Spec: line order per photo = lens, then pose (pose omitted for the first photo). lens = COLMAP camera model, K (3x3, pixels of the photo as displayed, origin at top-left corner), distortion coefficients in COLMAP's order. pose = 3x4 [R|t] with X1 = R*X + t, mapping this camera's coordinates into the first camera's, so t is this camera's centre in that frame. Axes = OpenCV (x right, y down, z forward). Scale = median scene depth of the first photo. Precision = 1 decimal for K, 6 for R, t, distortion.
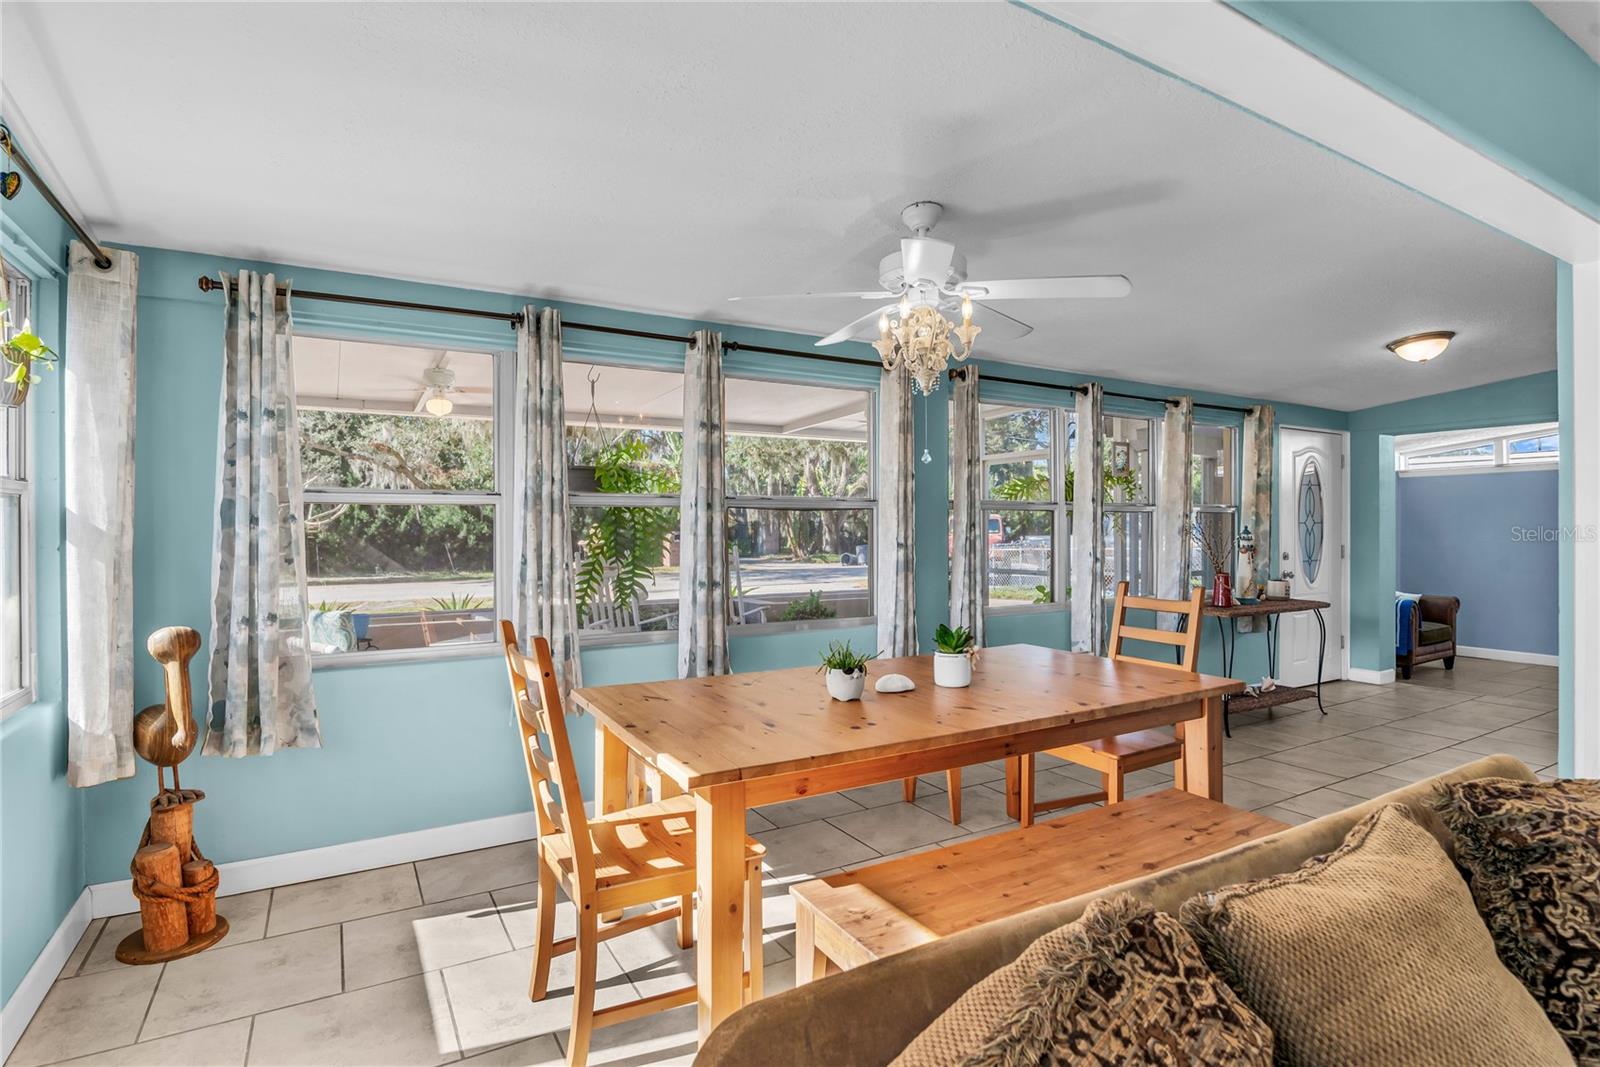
lens RADIAL K [[798.5, 0, 798.4], [0, 798.5, 530.8], [0, 0, 1]] dist [-0.019145, 0.000133]
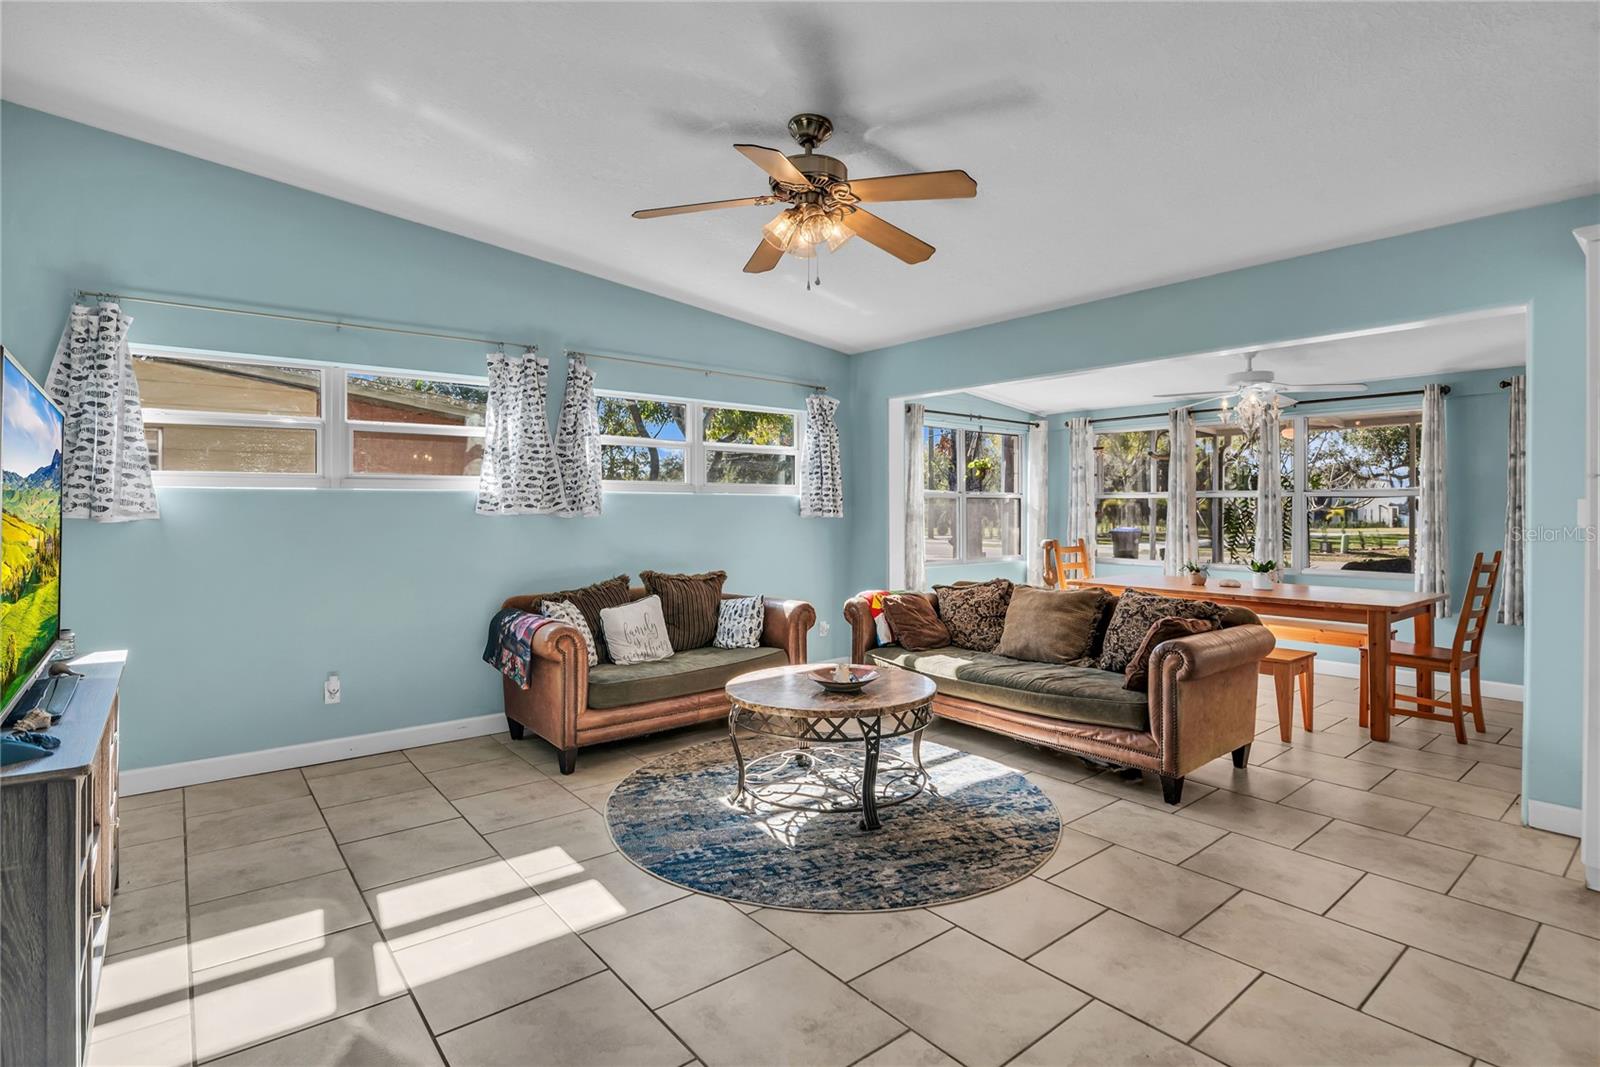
lens RADIAL K [[764.1, 0, 829.2], [0, 764.1, 510.7], [0, 0, 1]] dist [-0.017642, -0.001271]
pose [[0.192354, 0.002672, -0.981322, 0.753558], [-0.007511, 0.999971, 0.001251, 0.003058], [0.981297, 0.007130, 0.192368, -0.160533]]
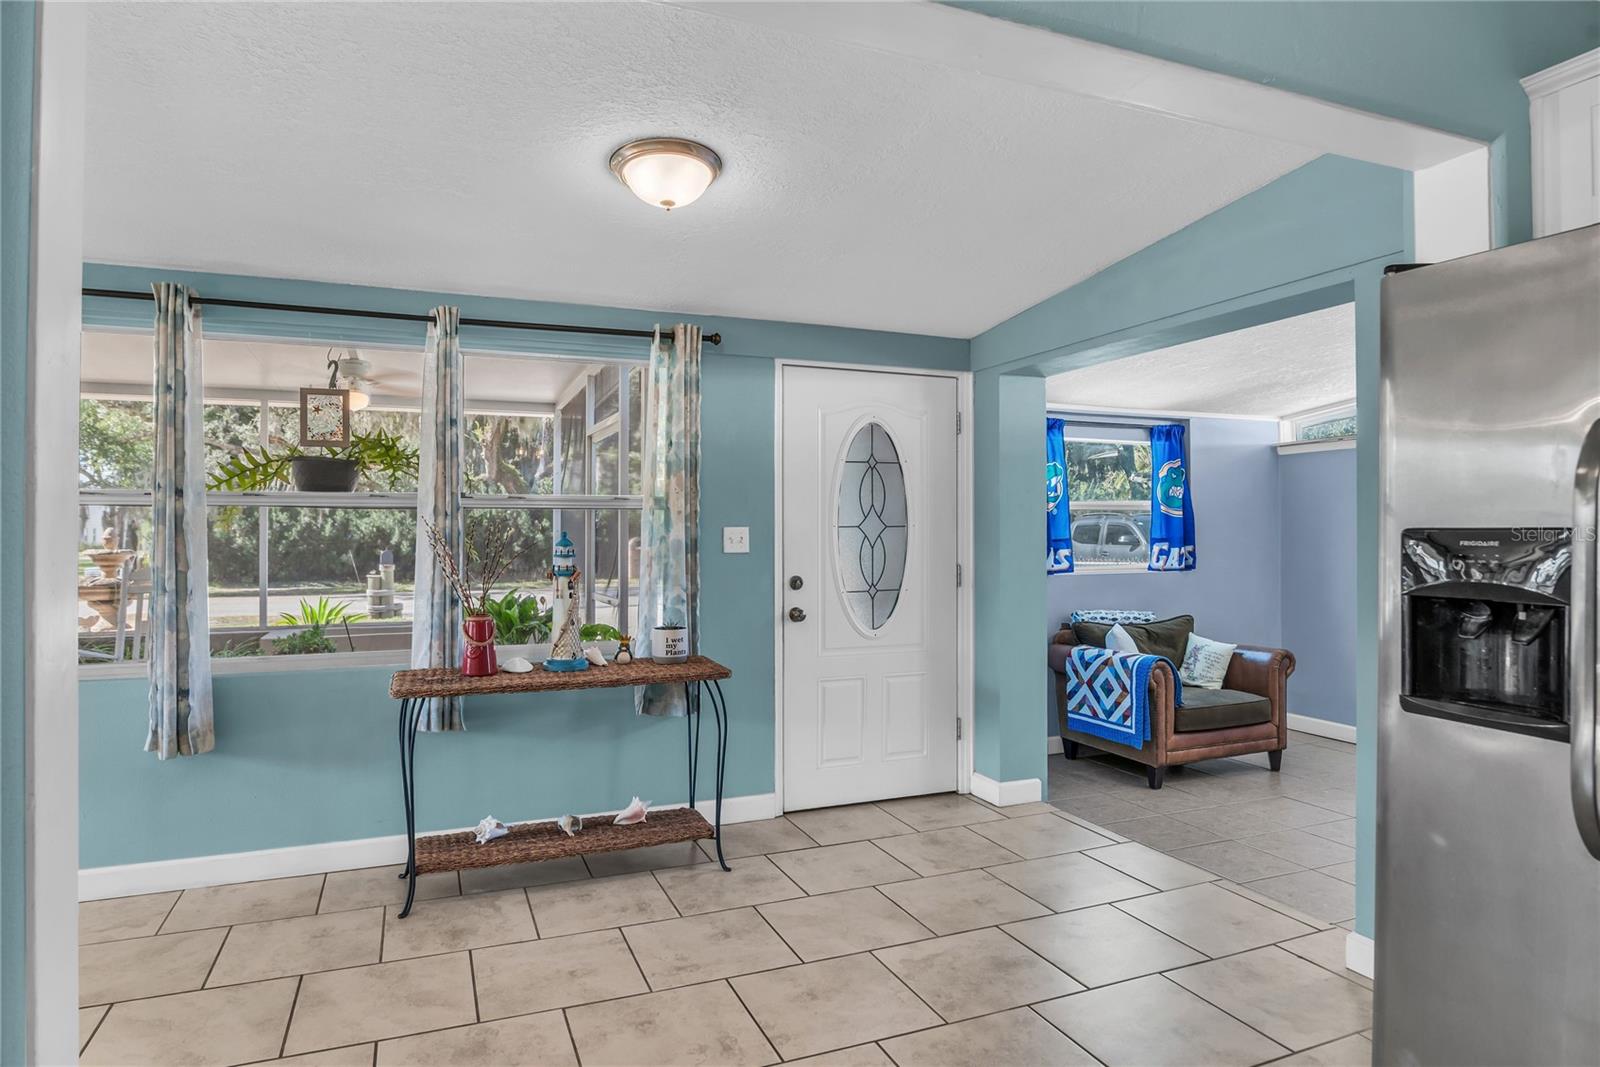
lens RADIAL K [[925.6, 0, 798.1], [0, 925.6, 520.8], [0, 0, 1]] dist [-0.024065, -0.000342]
pose [[0.990532, -0.000118, -0.137284, 0.661578], [-0.002191, 0.999859, -0.016666, -0.002456], [0.137266, 0.016809, 0.990392, 0.296592]]
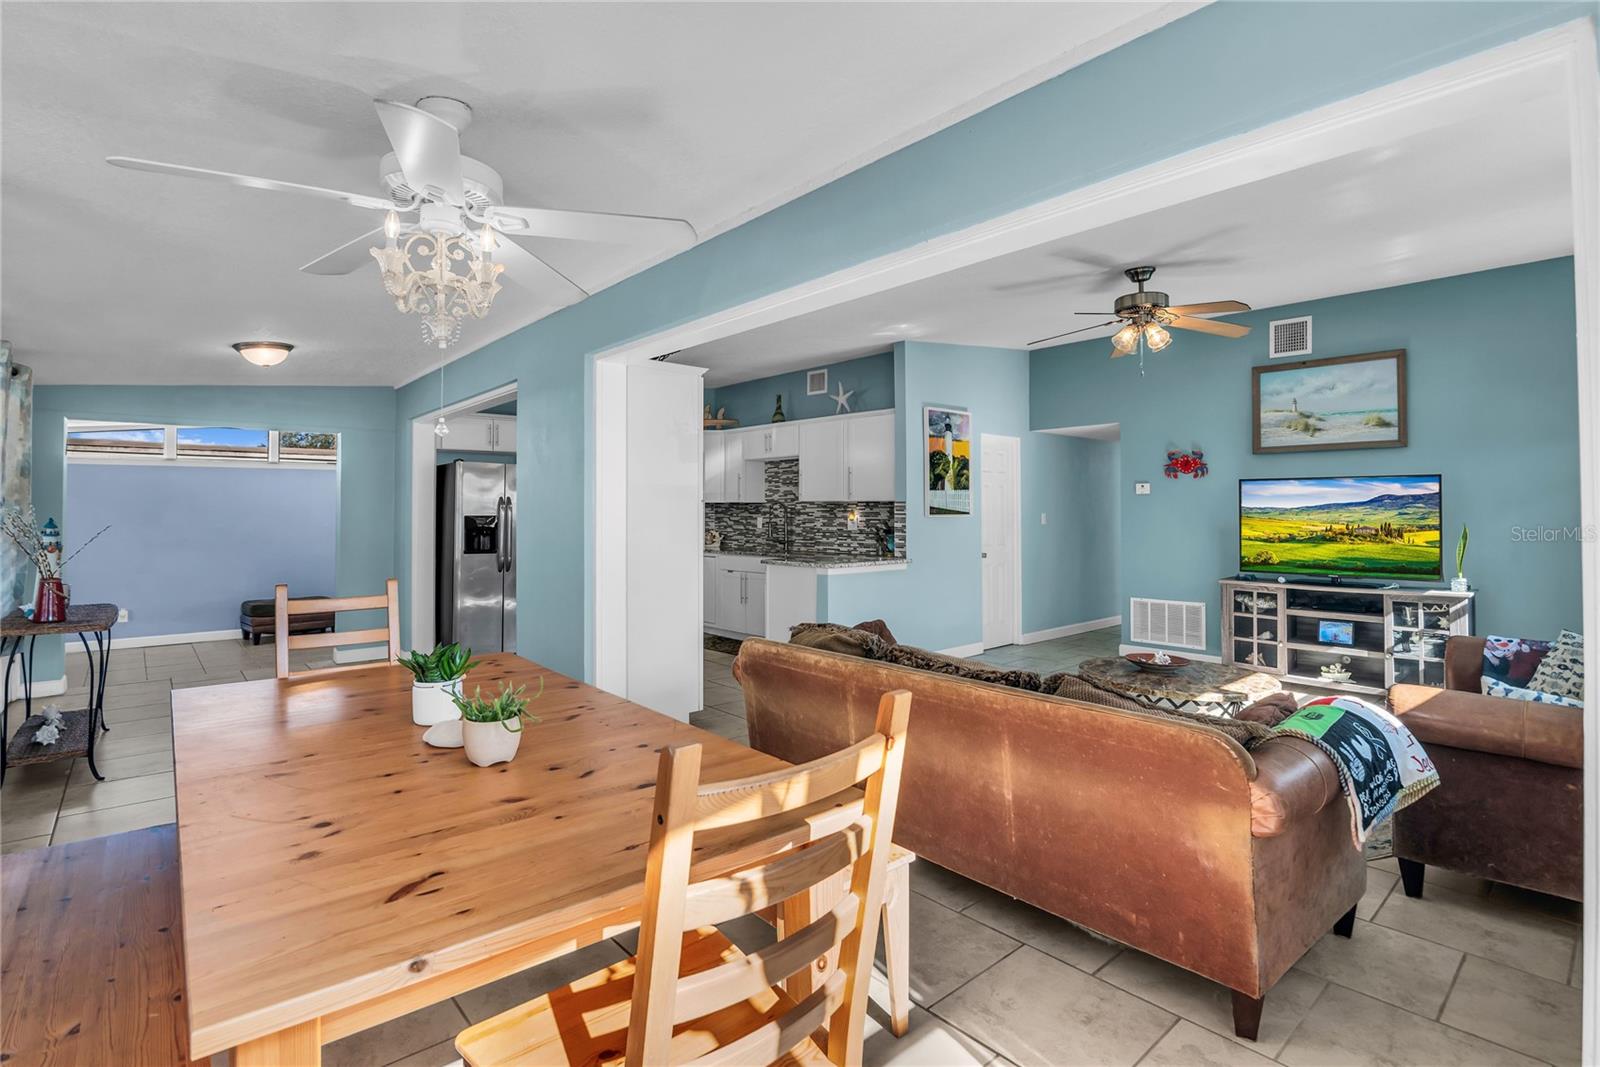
lens RADIAL K [[764.1, 0, 802.2], [0, 764.1, 496.0], [0, 0, 1]] dist [-0.017642, -0.001271]
pose [[-0.206601, 0.026137, 0.978076, -0.245328], [0.006400, 0.999658, -0.025362, -0.003162], [-0.978404, 0.001020, -0.206698, 0.330684]]
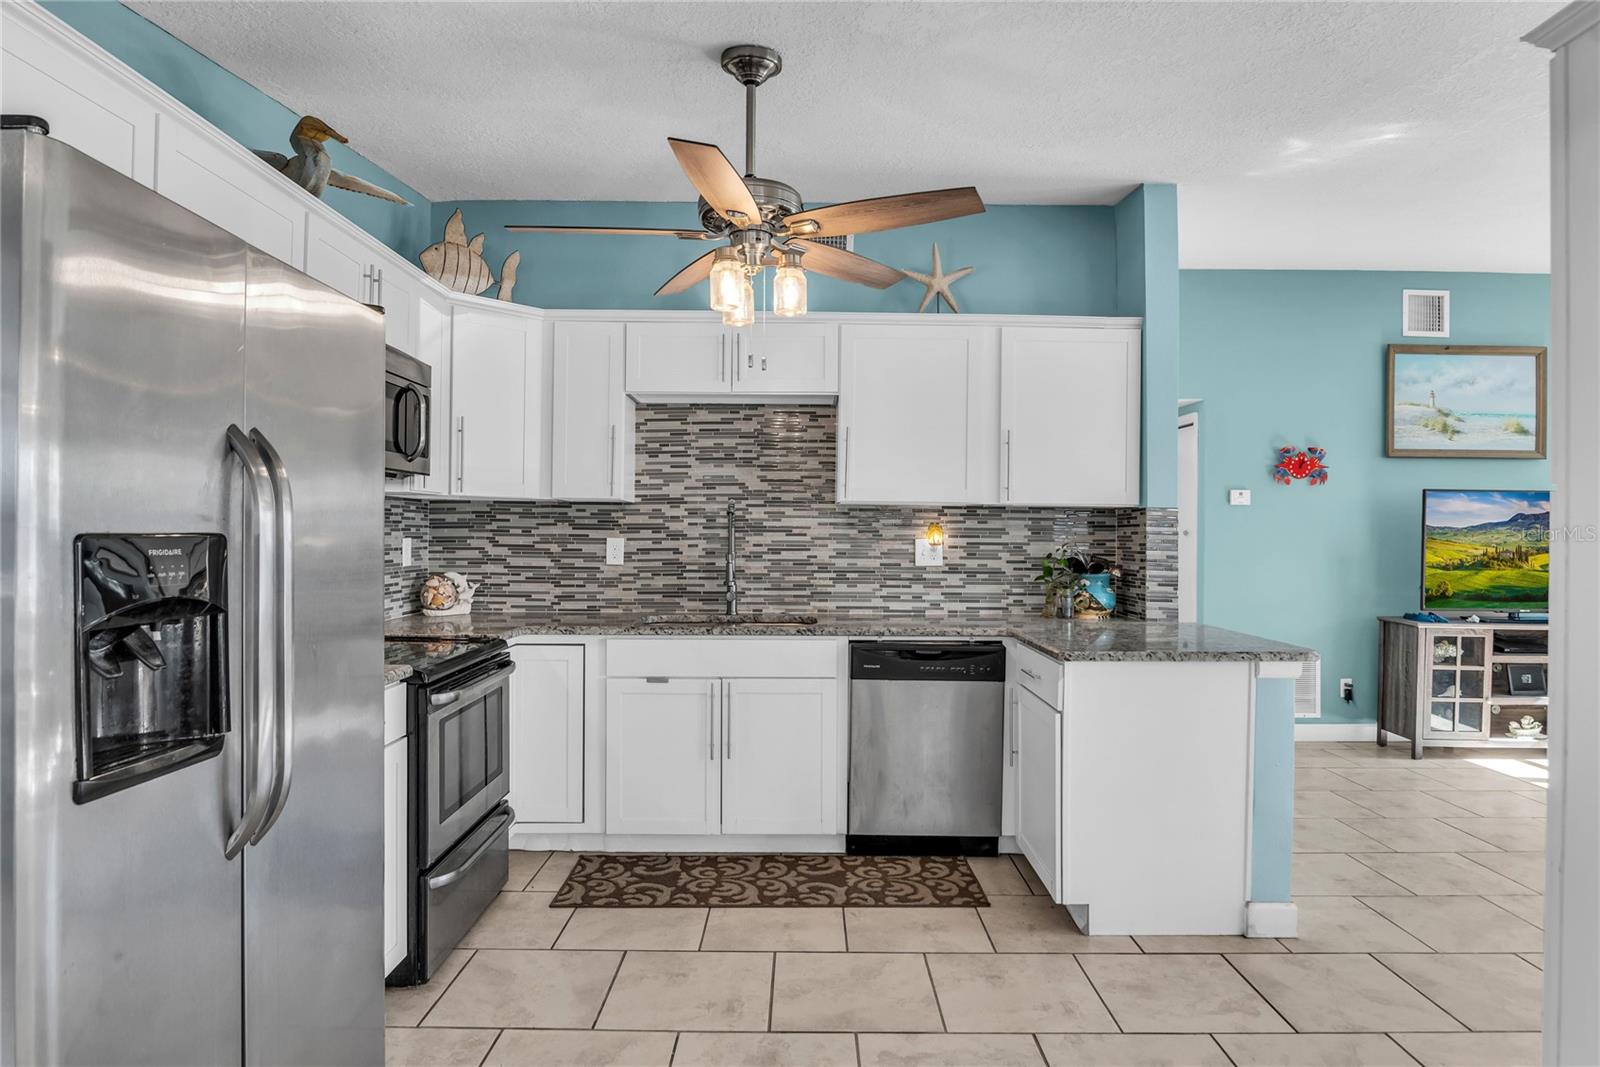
lens RADIAL K [[933.5, 0, 807.7], [0, 933.5, 530.6], [0, 0, 1]] dist [-0.019273, 0.000325]
pose [[-0.868164, -0.001389, 0.496276, 0.580415], [-0.000196, 0.999997, 0.002456, -0.006944], [-0.496278, 0.002035, -0.868161, 0.626994]]
